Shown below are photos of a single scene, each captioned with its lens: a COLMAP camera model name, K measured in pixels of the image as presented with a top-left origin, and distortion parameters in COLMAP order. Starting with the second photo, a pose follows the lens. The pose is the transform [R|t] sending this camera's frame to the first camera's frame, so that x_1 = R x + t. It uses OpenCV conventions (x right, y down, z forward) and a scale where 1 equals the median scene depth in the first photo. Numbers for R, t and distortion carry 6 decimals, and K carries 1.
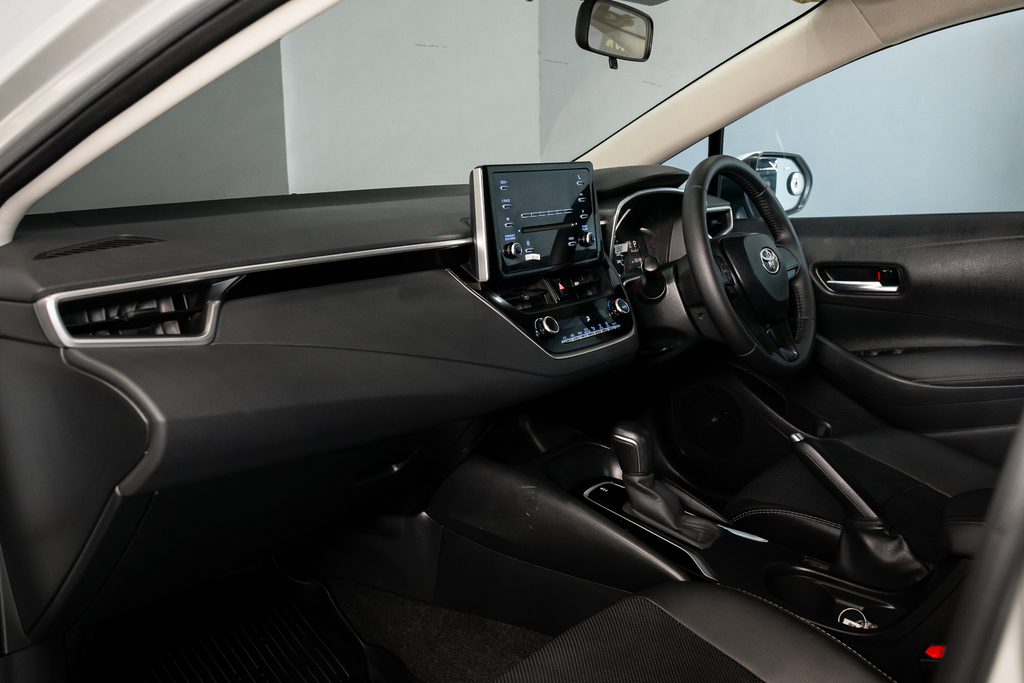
lens RADIAL K [[1006.0, 0, 540.2], [0, 1006.0, 342.7], [0, 0, 1]] dist [-0.002413, -0.003774]
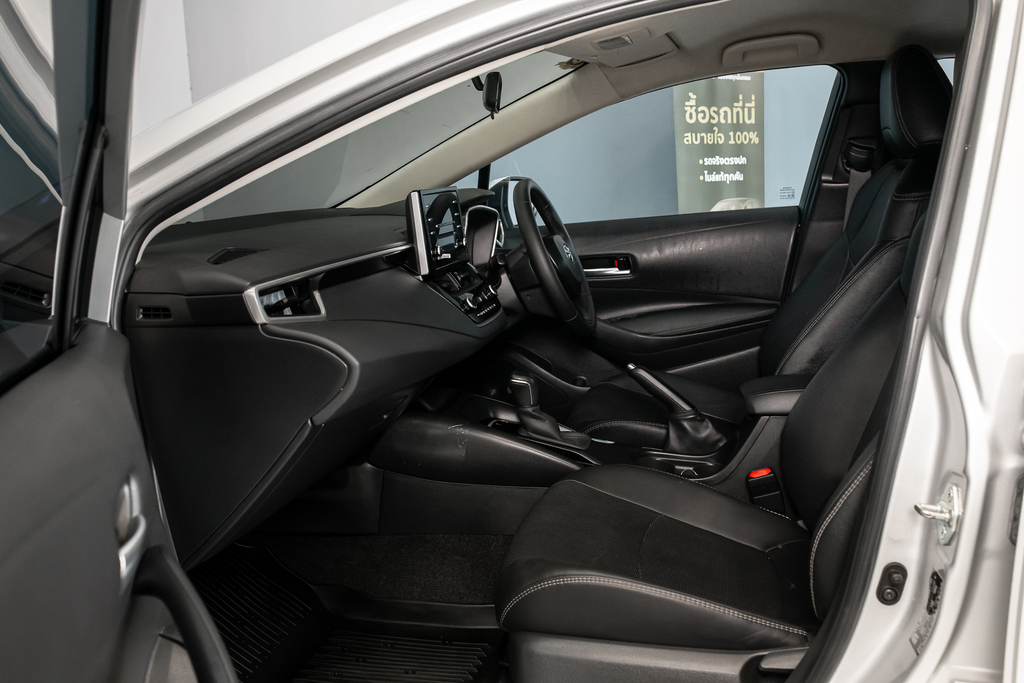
lens RADIAL K [[1037.0, 0, 512.0], [0, 1037.0, 341.5], [0, 0, 1]] dist [0.116066, -0.002405]
pose [[0.904998, -0.092452, 0.415248, -0.535397], [0.107737, 0.994088, -0.013478, 0.059810], [-0.411547, 0.056935, 0.909609, -0.321711]]
